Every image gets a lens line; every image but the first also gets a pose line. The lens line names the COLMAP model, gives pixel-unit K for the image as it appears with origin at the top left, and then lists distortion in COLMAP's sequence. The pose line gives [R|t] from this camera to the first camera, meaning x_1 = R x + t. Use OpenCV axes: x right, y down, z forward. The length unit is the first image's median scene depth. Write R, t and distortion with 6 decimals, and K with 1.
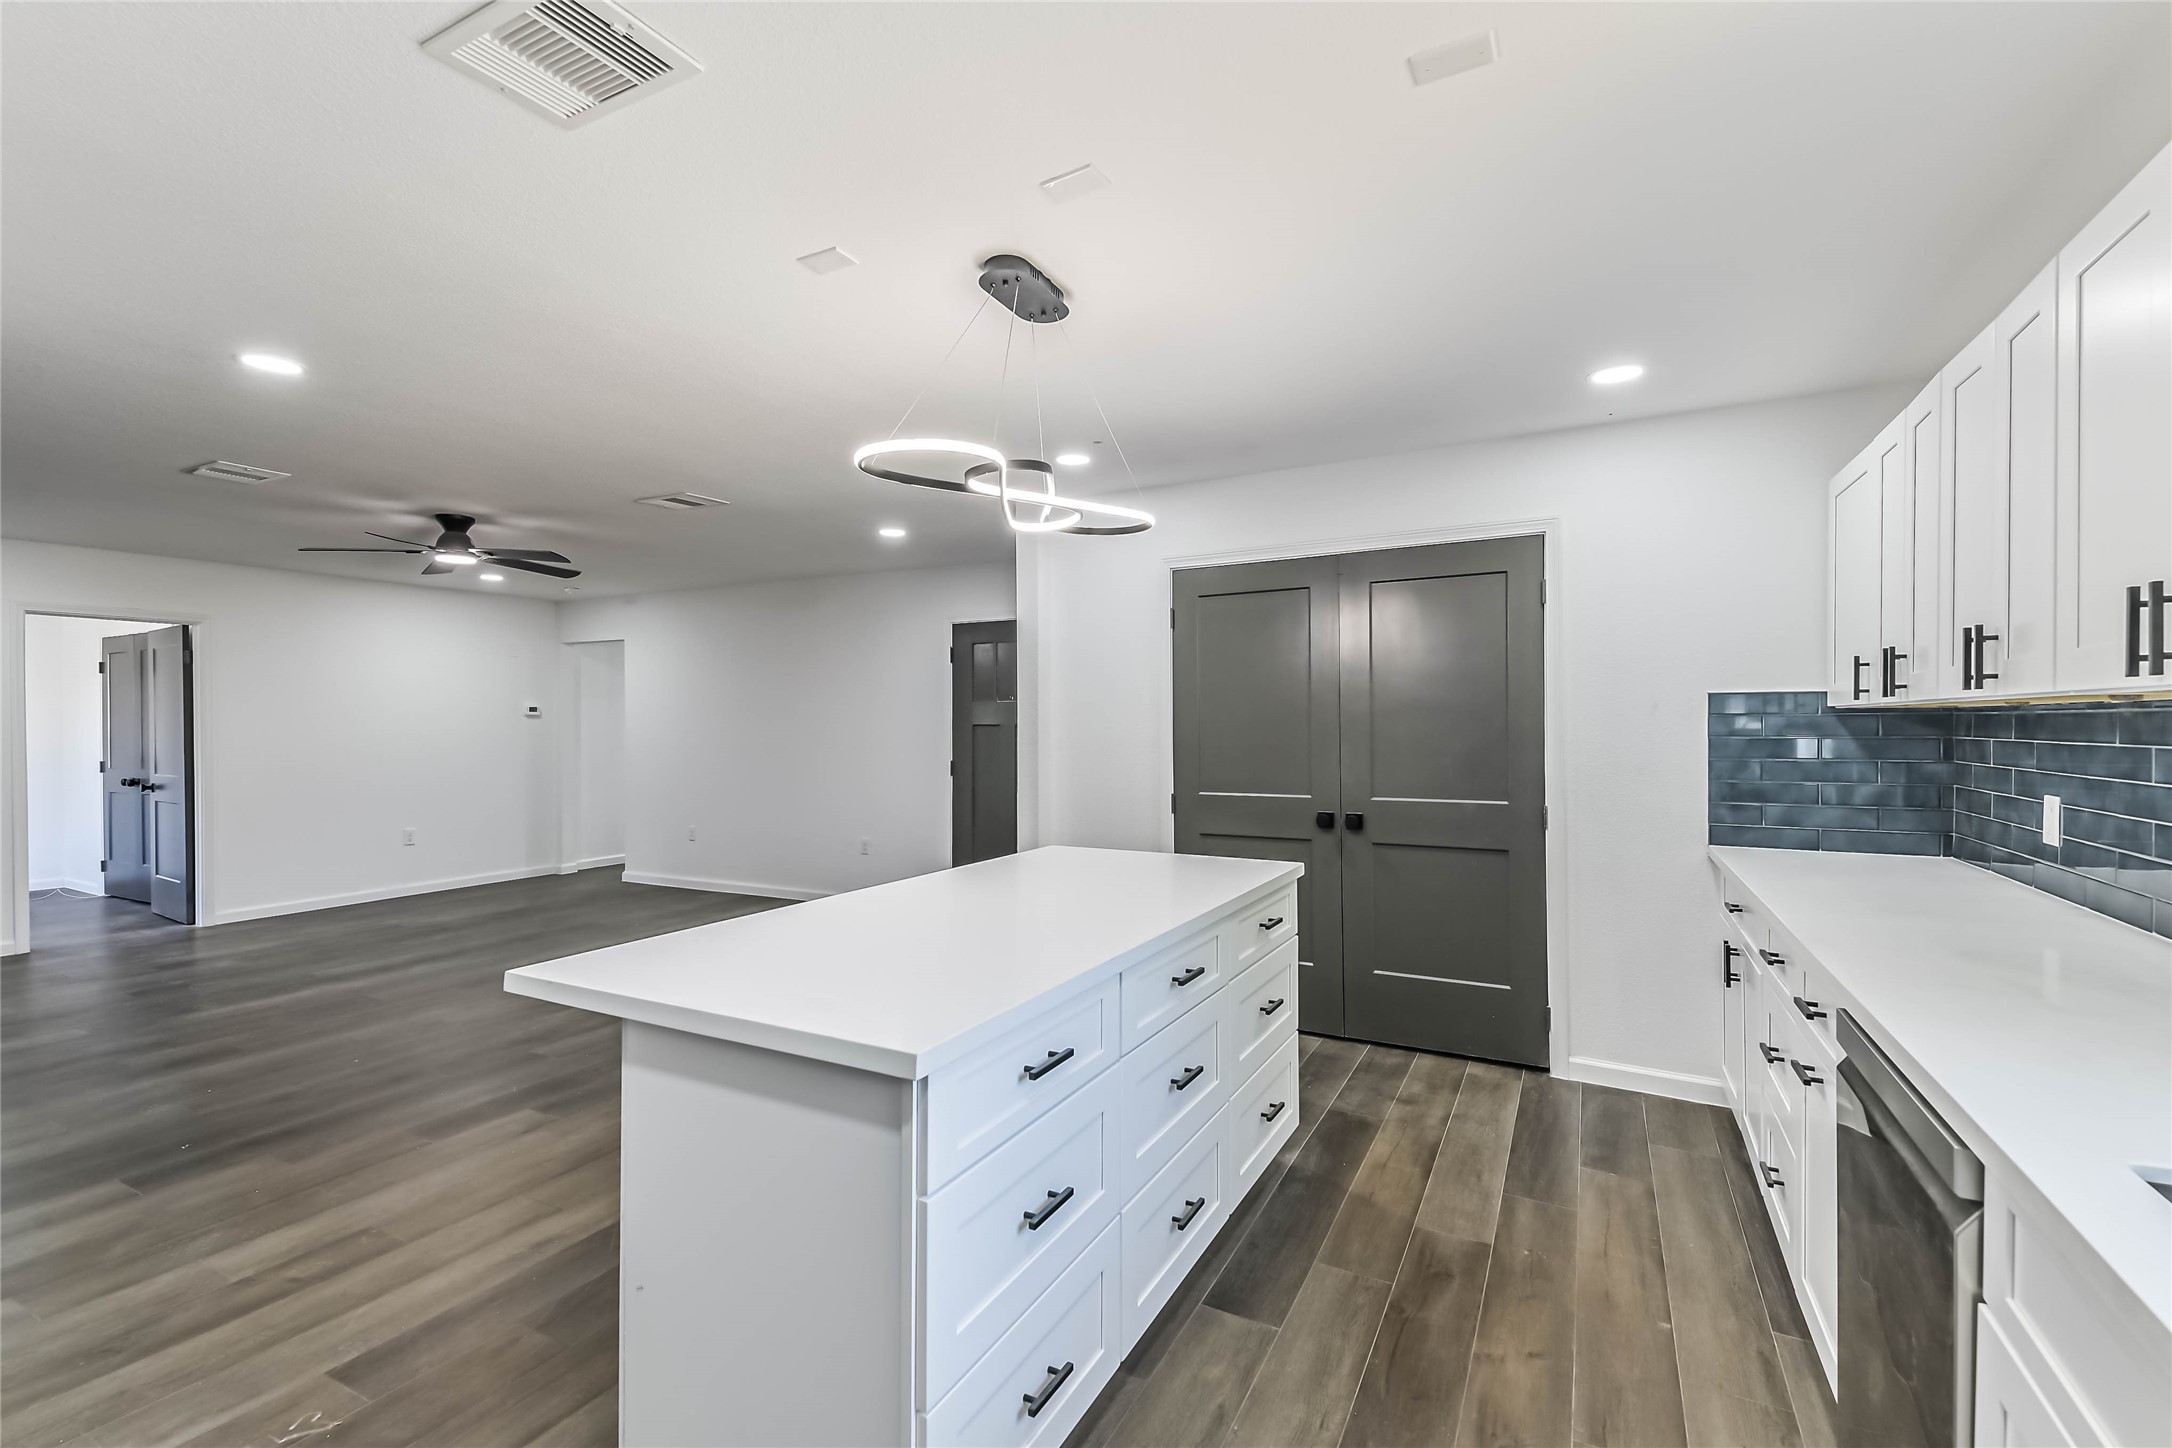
lens RADIAL K [[940.4, 0, 1081.8], [0, 940.4, 726.3], [0, 0, 1]] dist [0.036528, -0.016928]
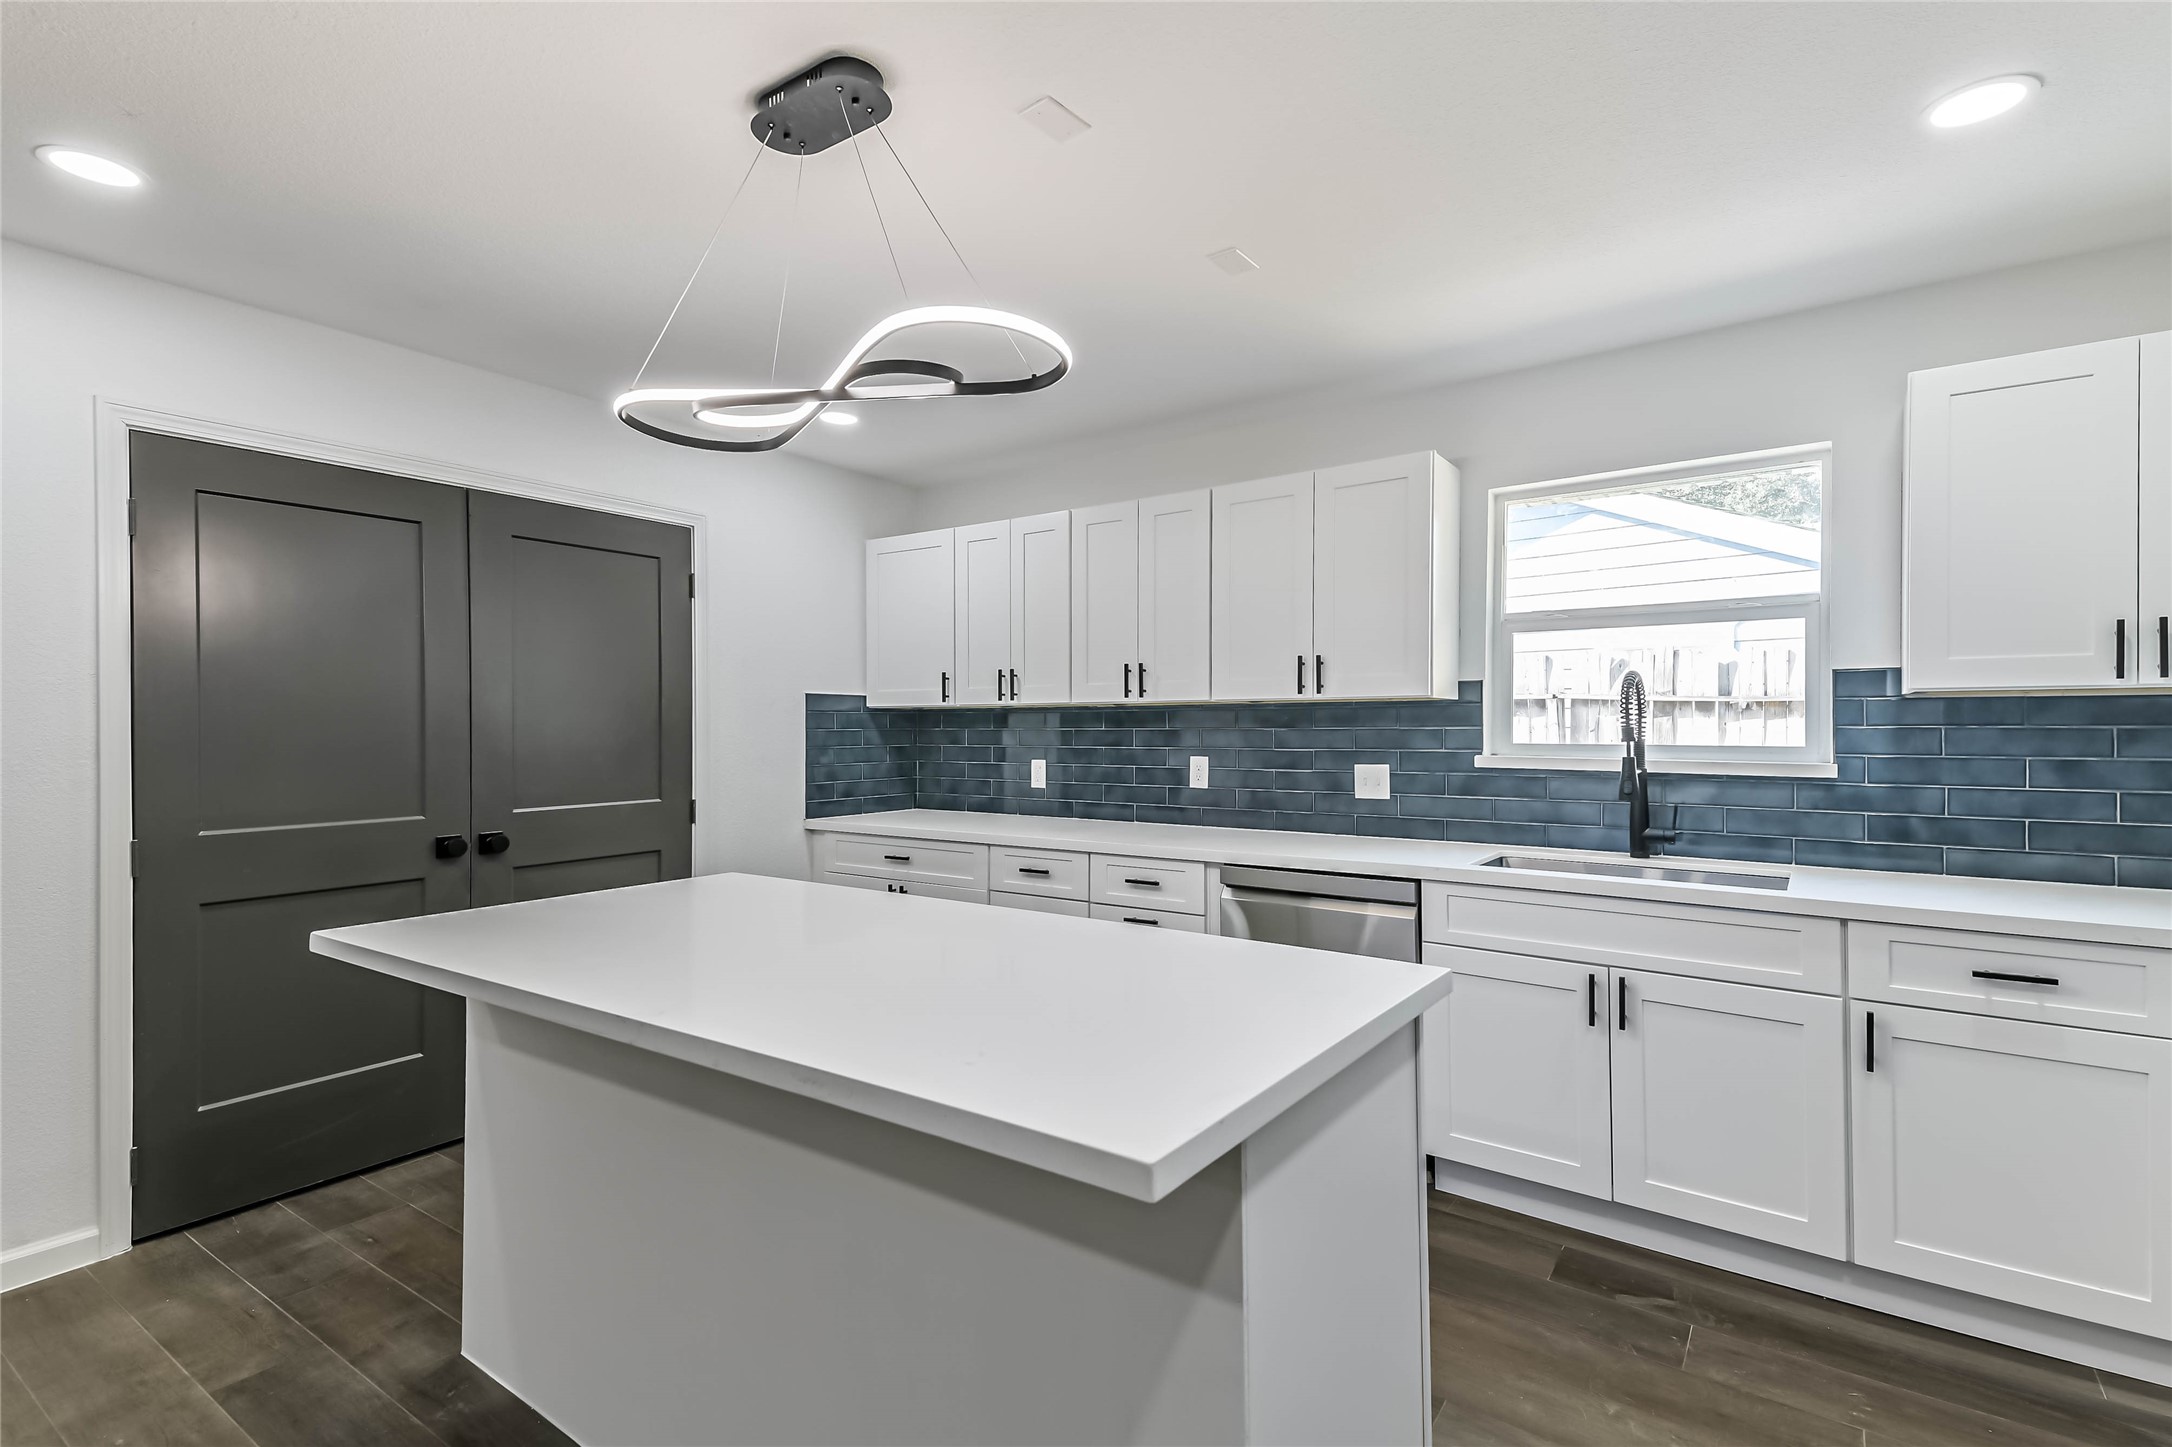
lens RADIAL K [[1021.3, 0, 1086.0], [0, 1021.3, 723.5], [0, 0, 1]] dist [0.048492, -0.000354]
pose [[0.117000, 0.004021, 0.993124, -0.827803], [0.003394, 0.999984, -0.004448, 0.014548], [-0.993126, 0.003891, 0.116985, 0.695230]]
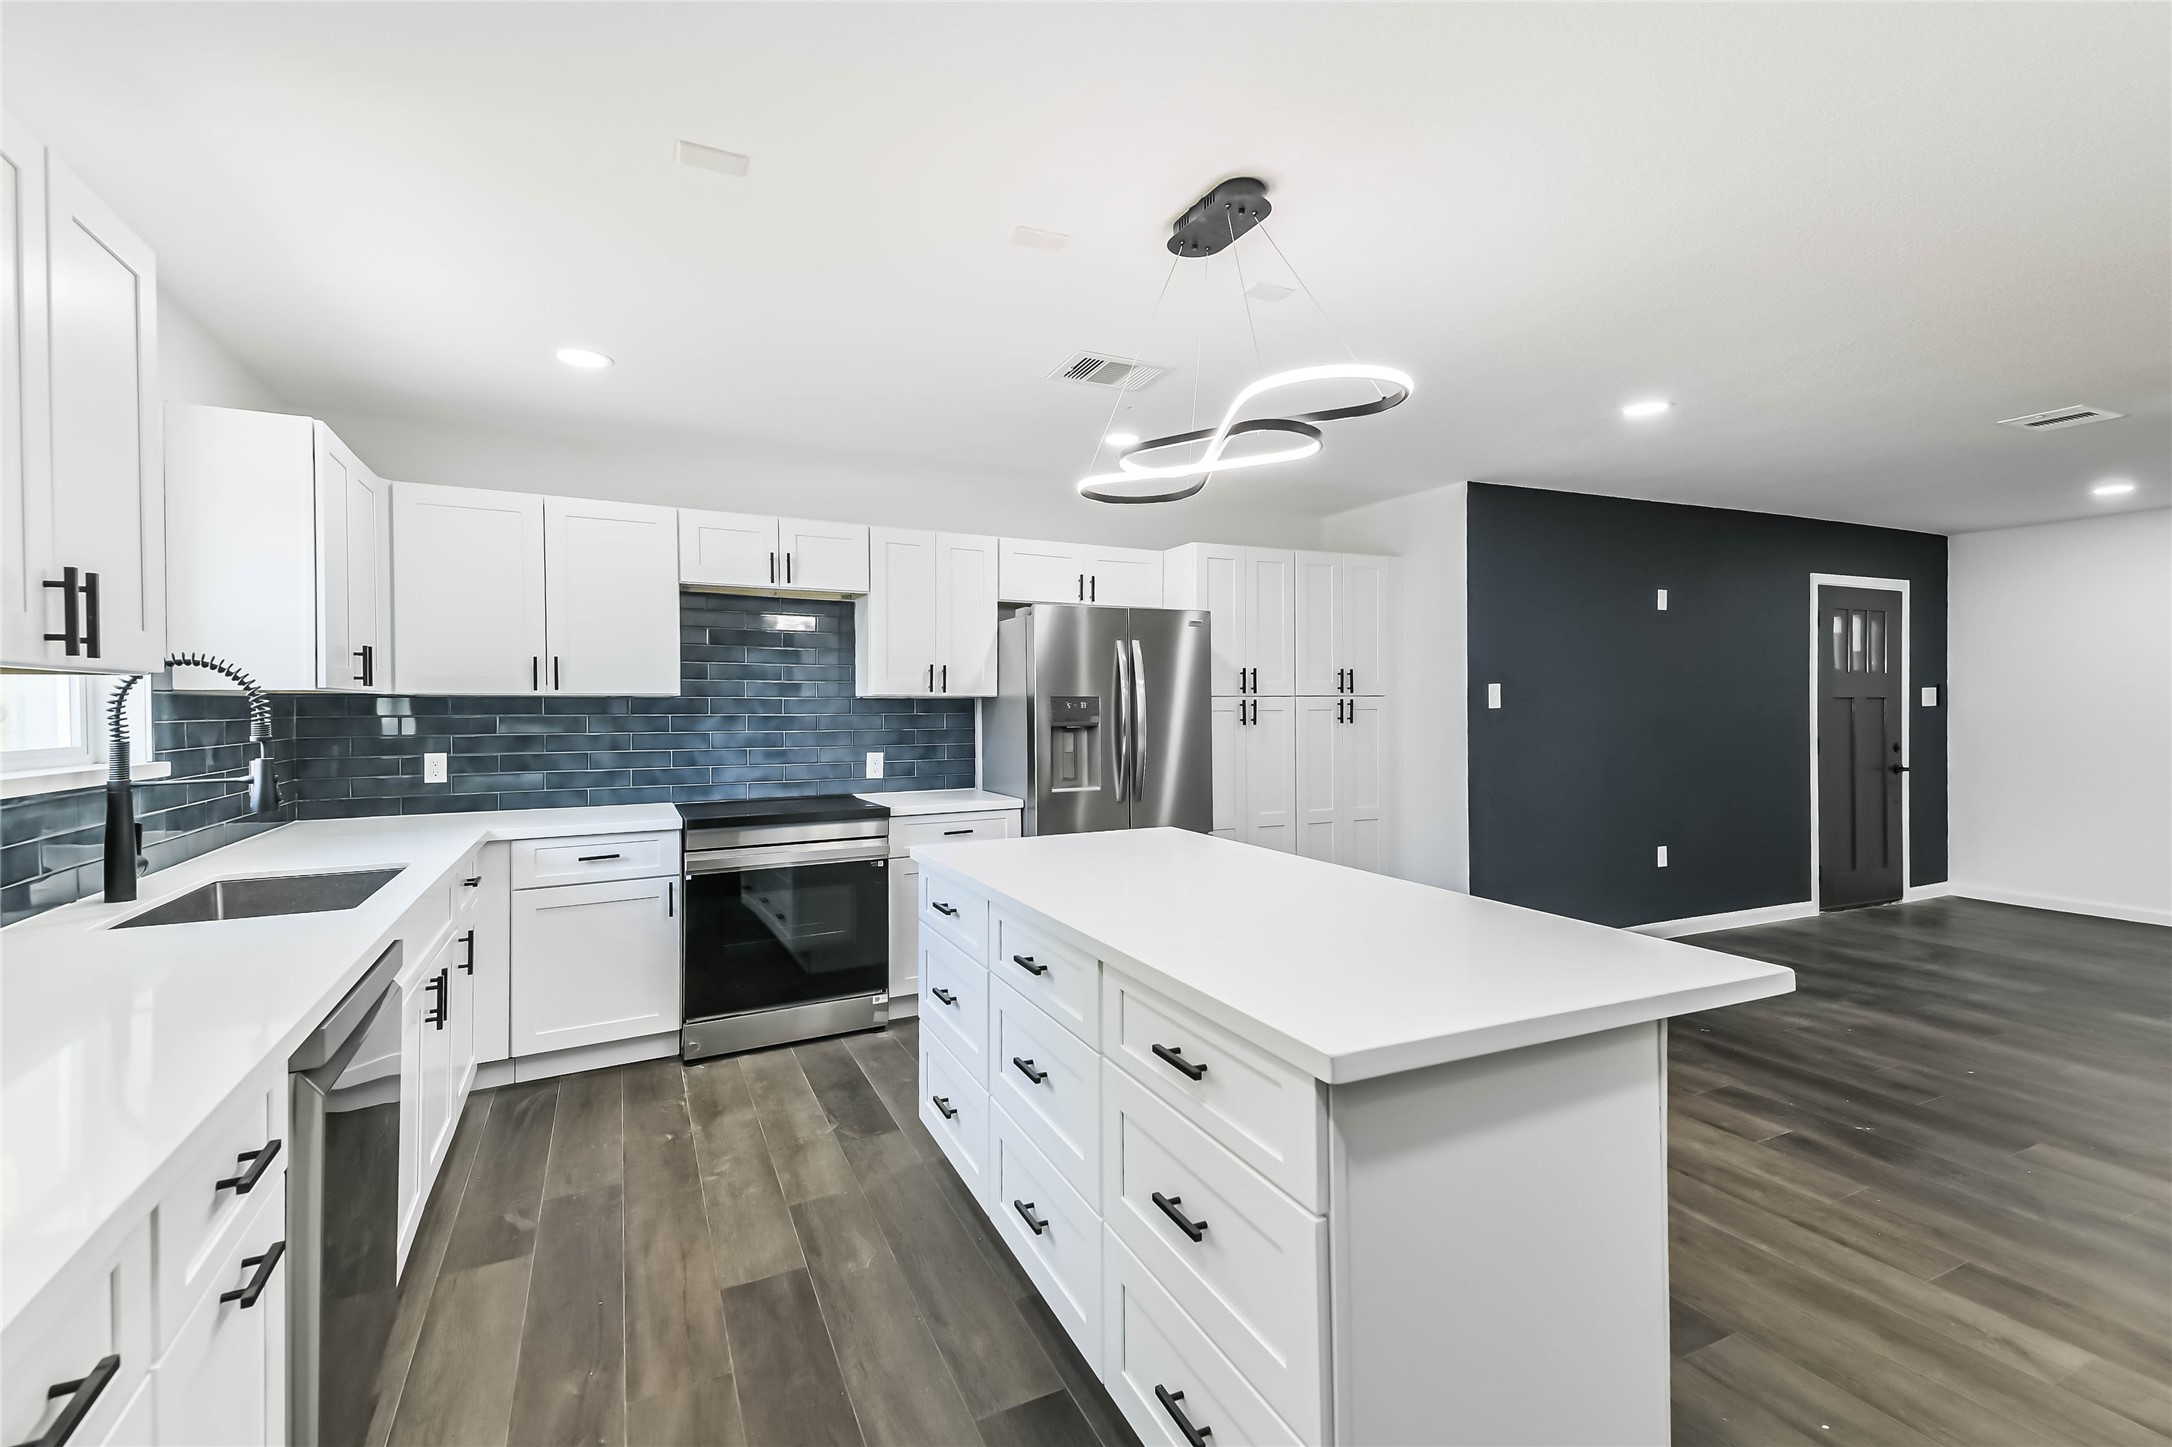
lens RADIAL K [[934.4, 0, 1088.4], [0, 934.4, 717.4], [0, 0, 1]] dist [0.081233, -0.030056]
pose [[-0.581655, 0.012745, -0.813336, 0.747363], [0.007150, 0.999919, 0.010555, 0.006412], [0.813404, 0.000324, -0.581698, 1.415099]]
